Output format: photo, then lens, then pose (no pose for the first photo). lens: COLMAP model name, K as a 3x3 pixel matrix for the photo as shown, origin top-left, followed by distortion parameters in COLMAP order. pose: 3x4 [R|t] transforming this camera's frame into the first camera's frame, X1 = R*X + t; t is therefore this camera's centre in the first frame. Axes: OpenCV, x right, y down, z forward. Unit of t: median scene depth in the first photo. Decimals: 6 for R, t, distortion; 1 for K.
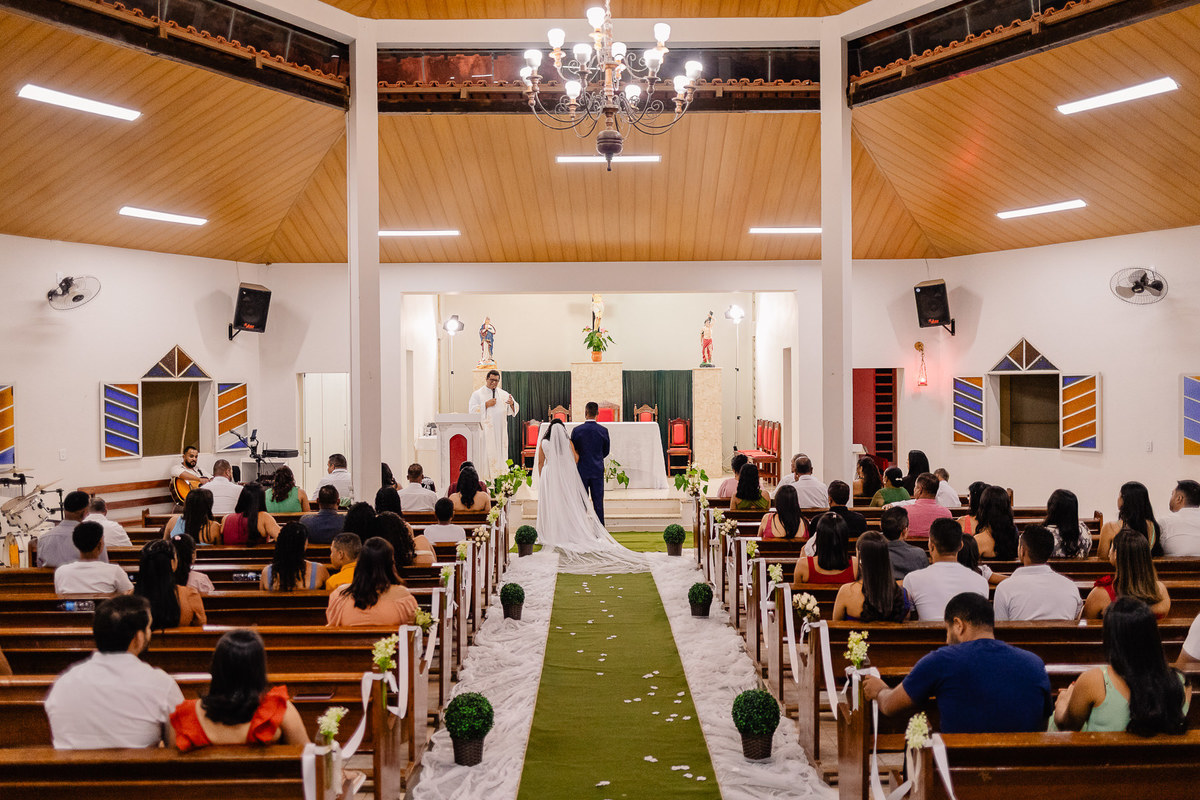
lens RADIAL K [[1244.8, 0, 626.7], [0, 1244.8, 403.7], [0, 0, 1]] dist [0.068889, -0.006083]
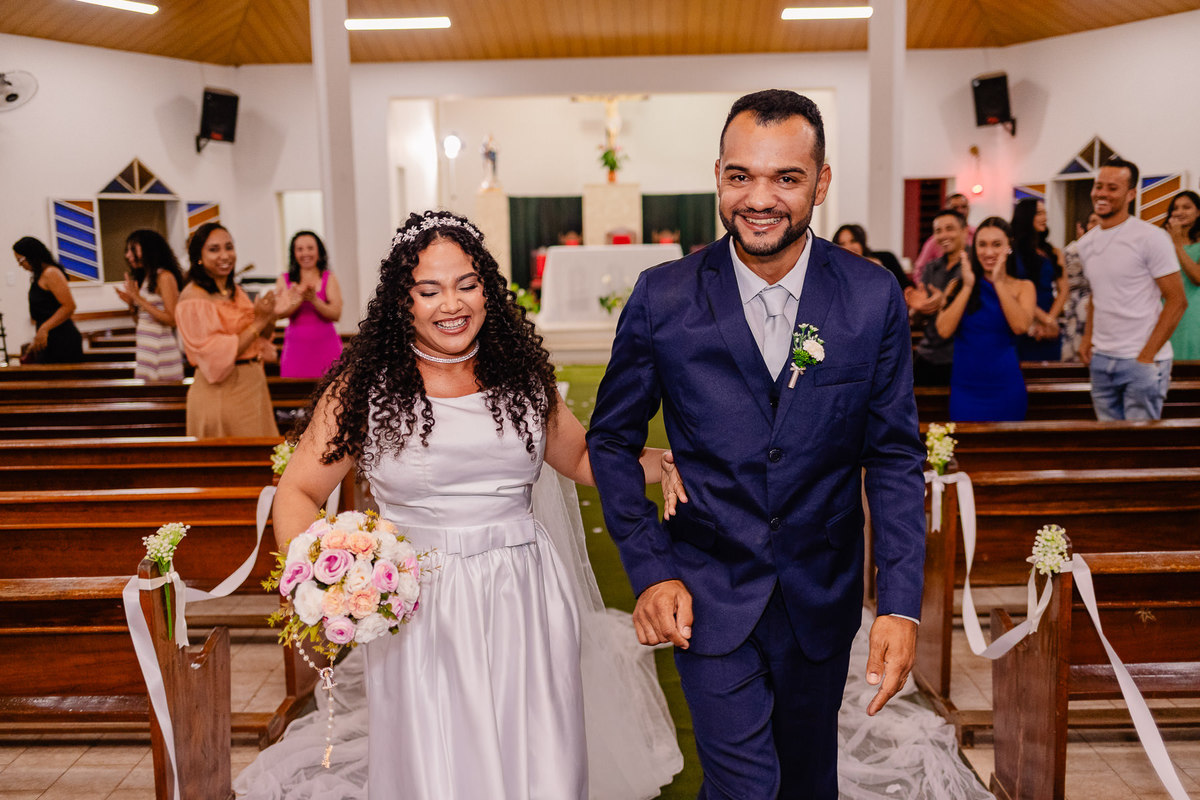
lens RADIAL K [[1244.8, 0, 626.7], [0, 1244.8, 403.7], [0, 0, 1]] dist [0.068889, -0.006083]
pose [[0.999665, -0.011140, -0.023348, 0.007556], [0.013674, 0.993684, 0.111376, 0.031318], [0.021960, -0.111658, 0.993504, 0.100700]]
